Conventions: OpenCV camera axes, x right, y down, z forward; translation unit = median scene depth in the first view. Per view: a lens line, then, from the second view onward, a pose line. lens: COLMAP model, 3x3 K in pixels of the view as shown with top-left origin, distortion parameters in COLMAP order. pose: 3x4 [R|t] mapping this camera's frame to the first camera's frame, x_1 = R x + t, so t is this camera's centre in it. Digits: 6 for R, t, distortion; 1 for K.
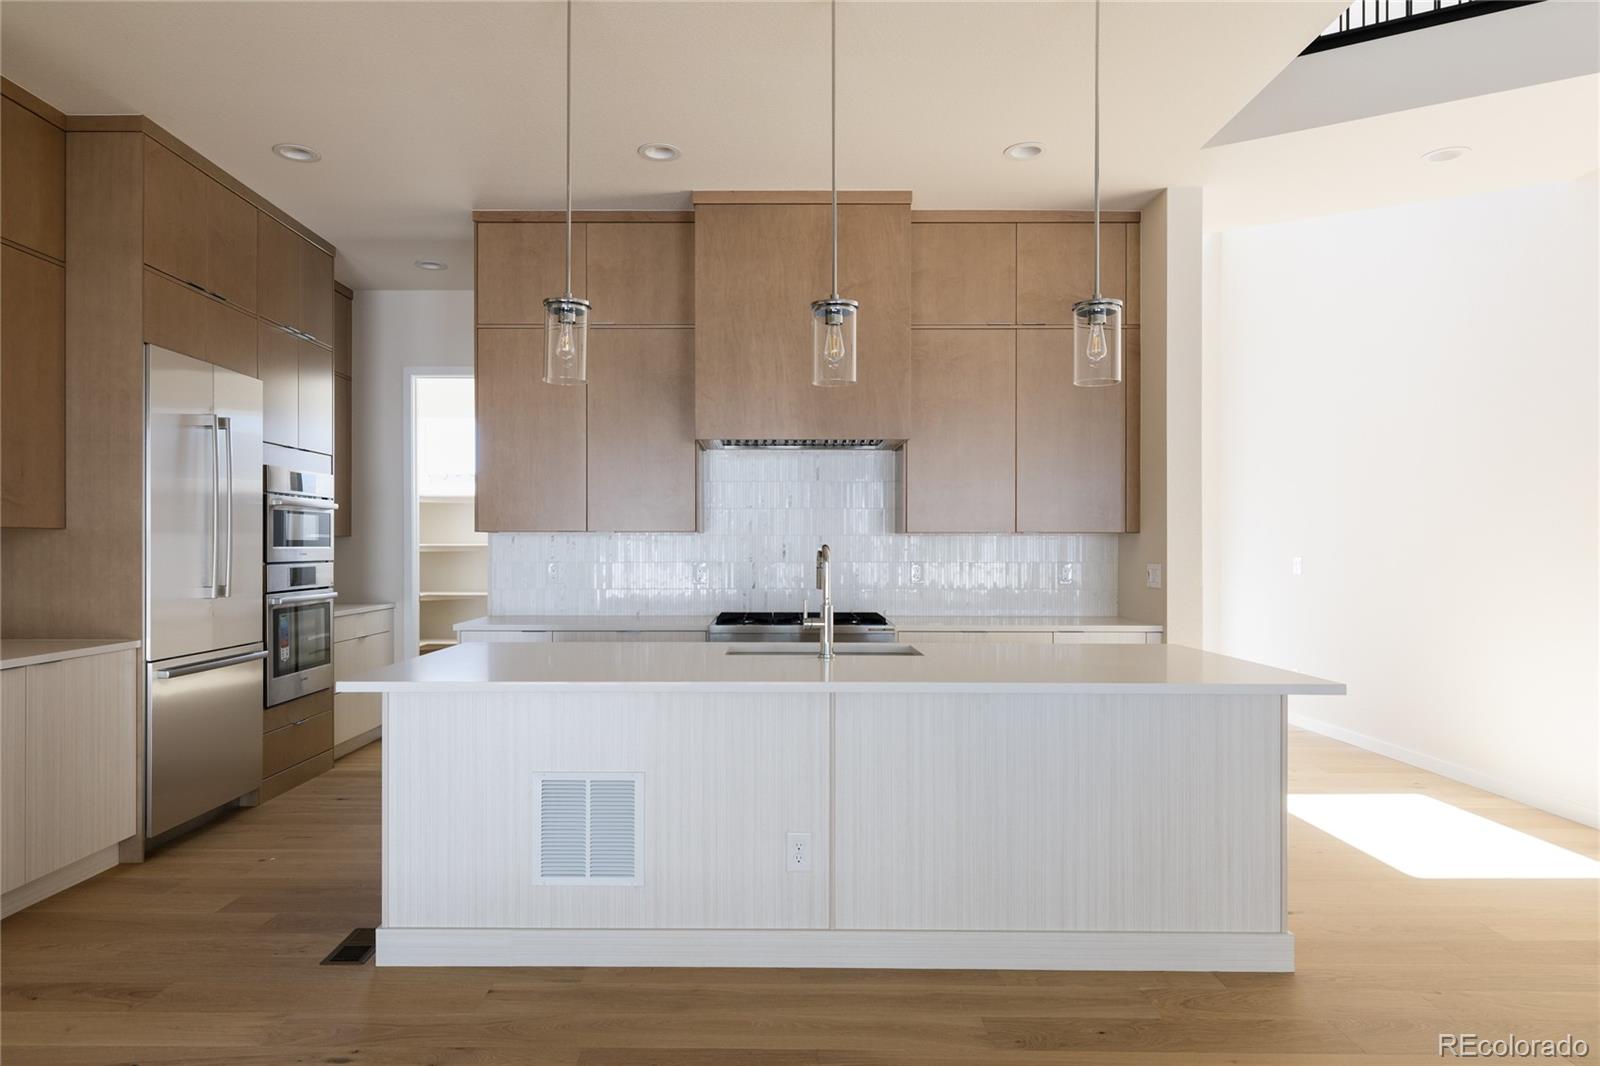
lens RADIAL K [[1031.2, 0, 748.2], [0, 1031.2, 541.6], [0, 0, 1]] dist [0.012185, -0.014102]
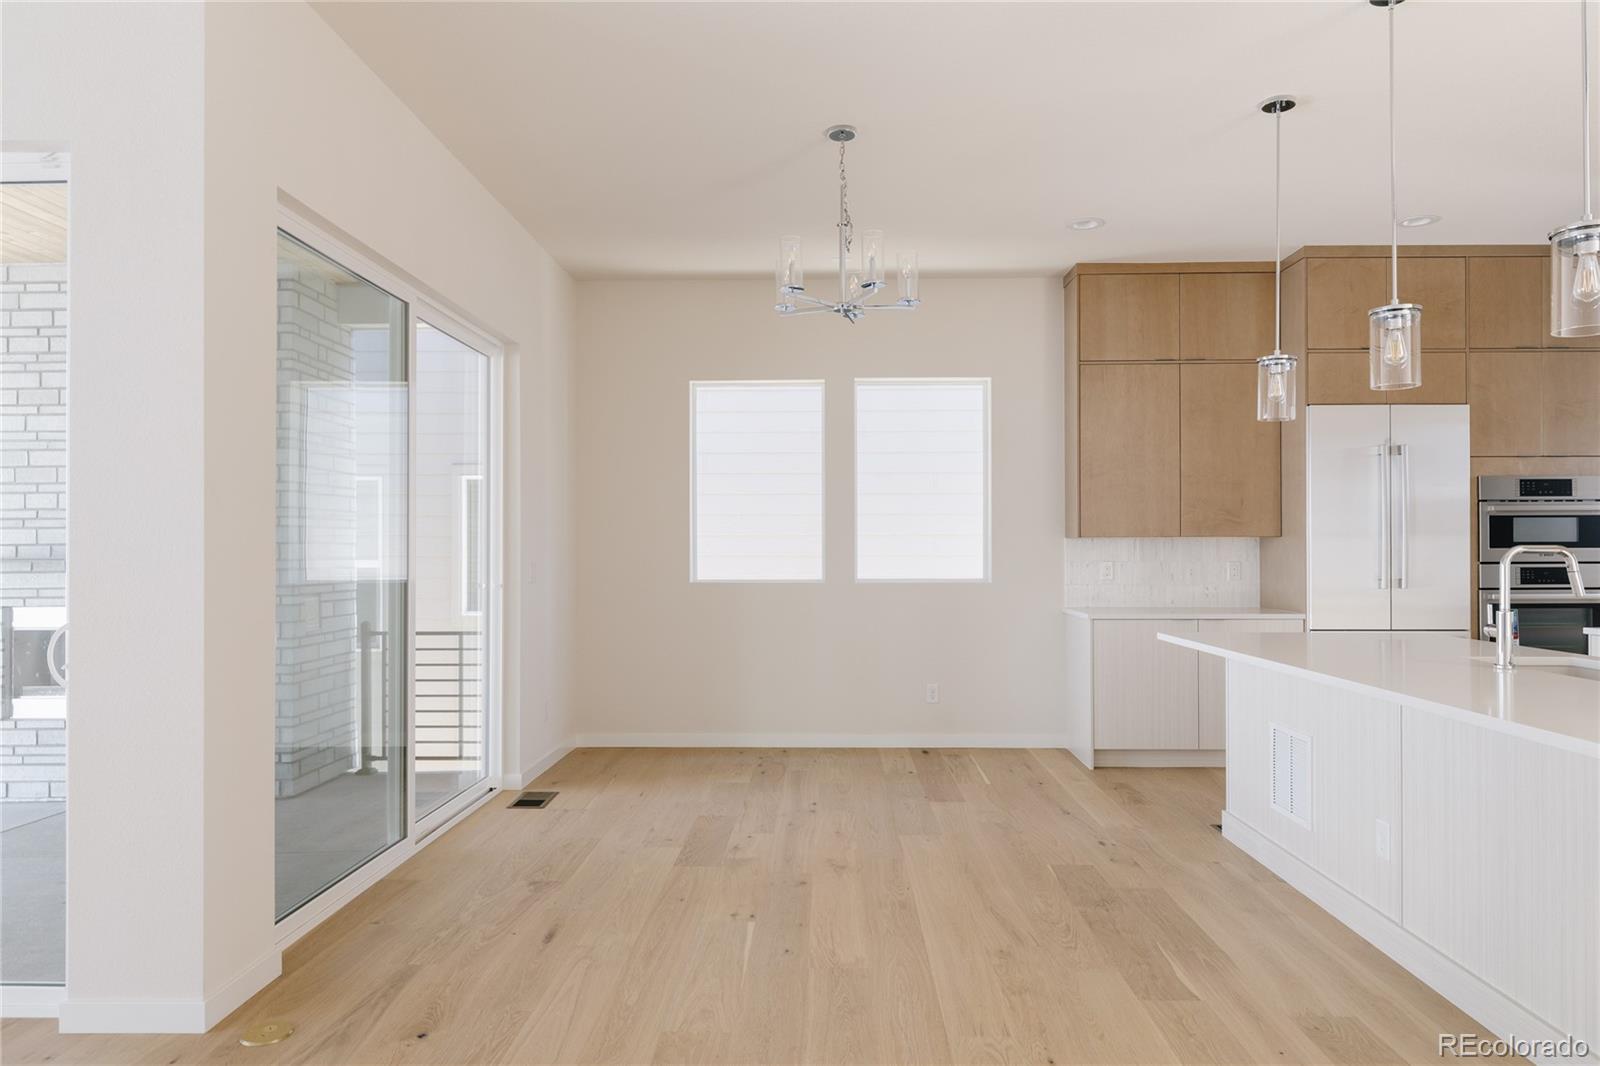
lens RADIAL K [[1031.2, 0, 798.0], [0, 1031.2, 544.3], [0, 0, 1]] dist [0.012185, -0.014102]
pose [[-0.027015, -0.006830, -0.999612, 0.790955], [0.007645, 0.999946, -0.007039, 0.003172], [0.999606, -0.007832, -0.026961, 0.312357]]
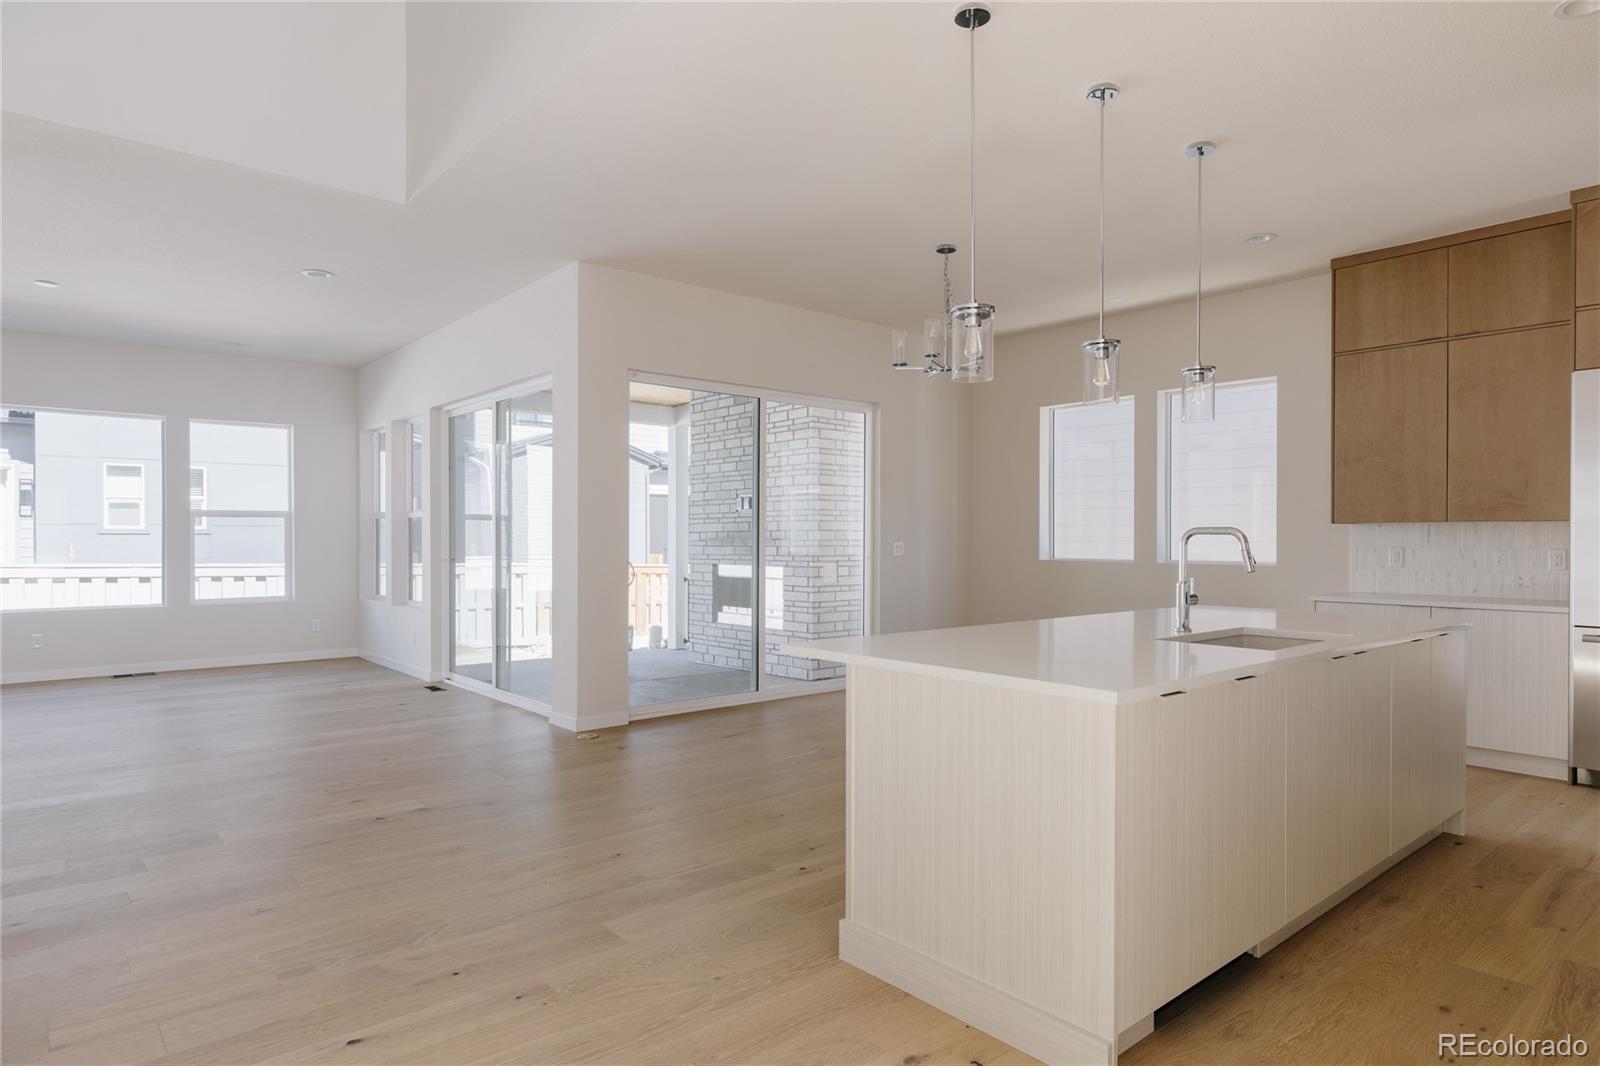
lens RADIAL K [[920.6, 0, 793.3], [0, 920.6, 526.5], [0, 0, 1]] dist [0.006210, -0.000212]
pose [[-0.768738, -0.012467, -0.639442, 0.794986], [-0.001007, 0.999832, -0.018282, 0.016081], [0.639563, -0.013410, -0.768622, 1.168962]]
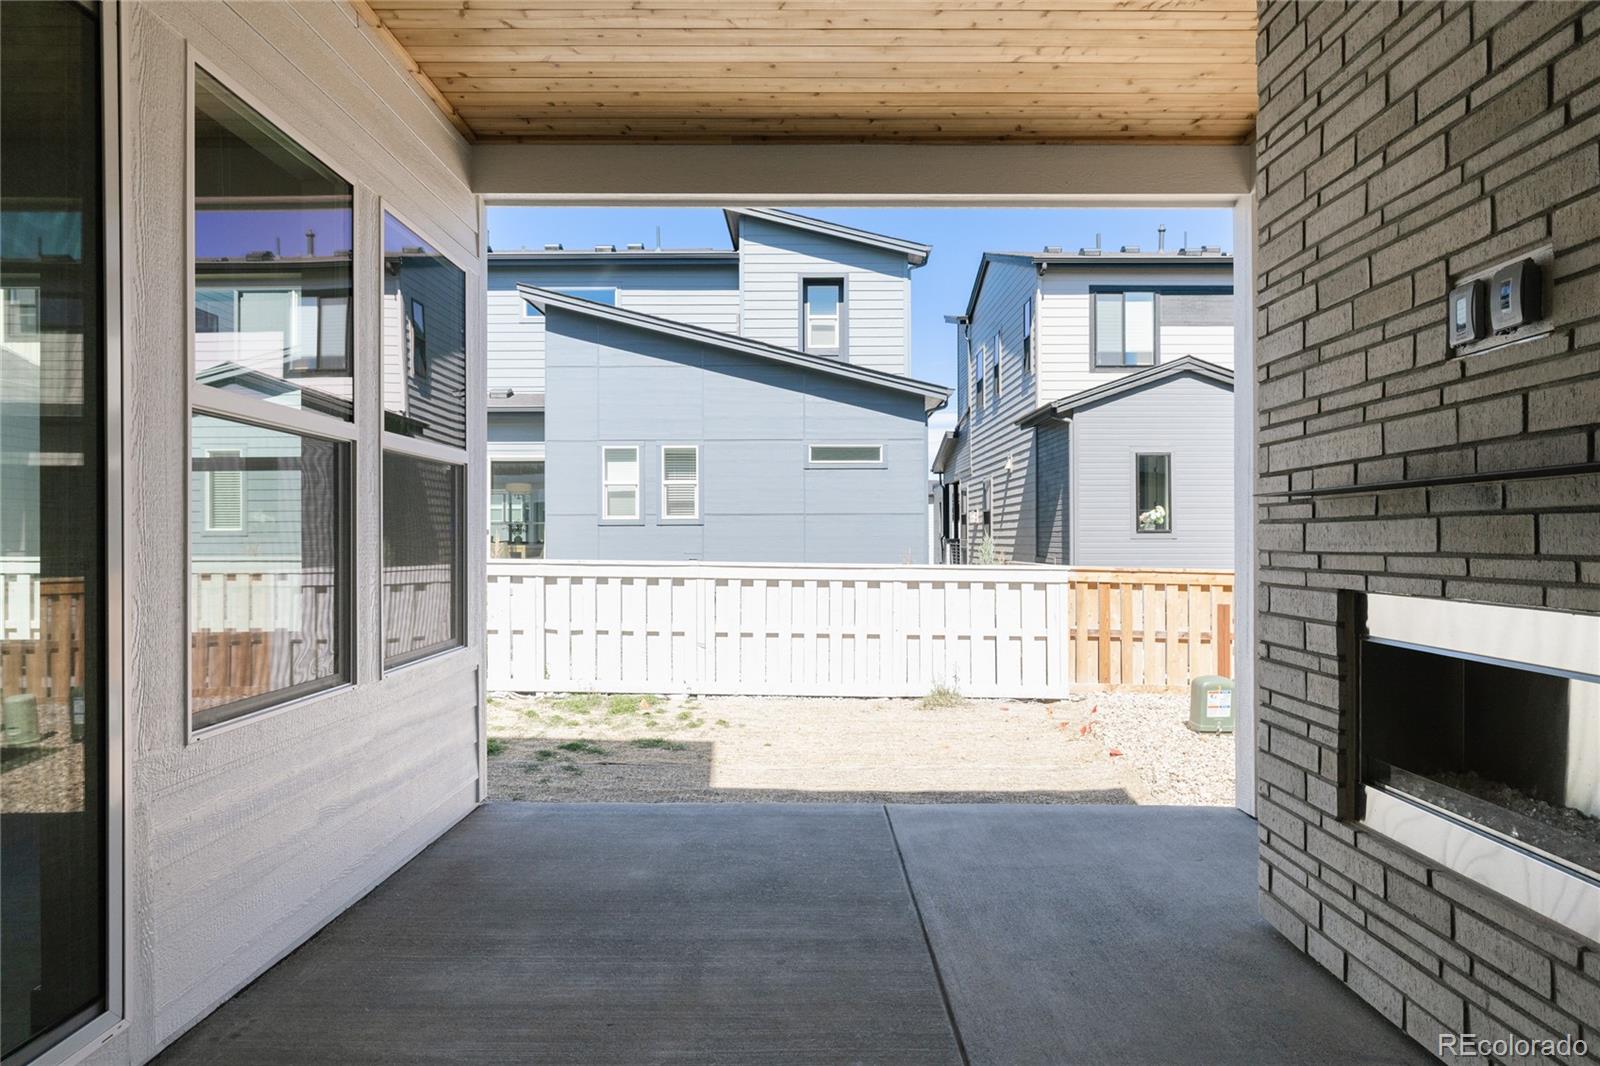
lens RADIAL K [[920.6, 0, 820.1], [0, 920.6, 531.4], [0, 0, 1]] dist [0.006210, -0.000212]
pose [[-0.999662, -0.001426, -0.025973, -0.208239], [-0.001150, 0.999943, -0.010620, 0.037574], [0.025987, -0.010586, -0.999606, -0.193754]]
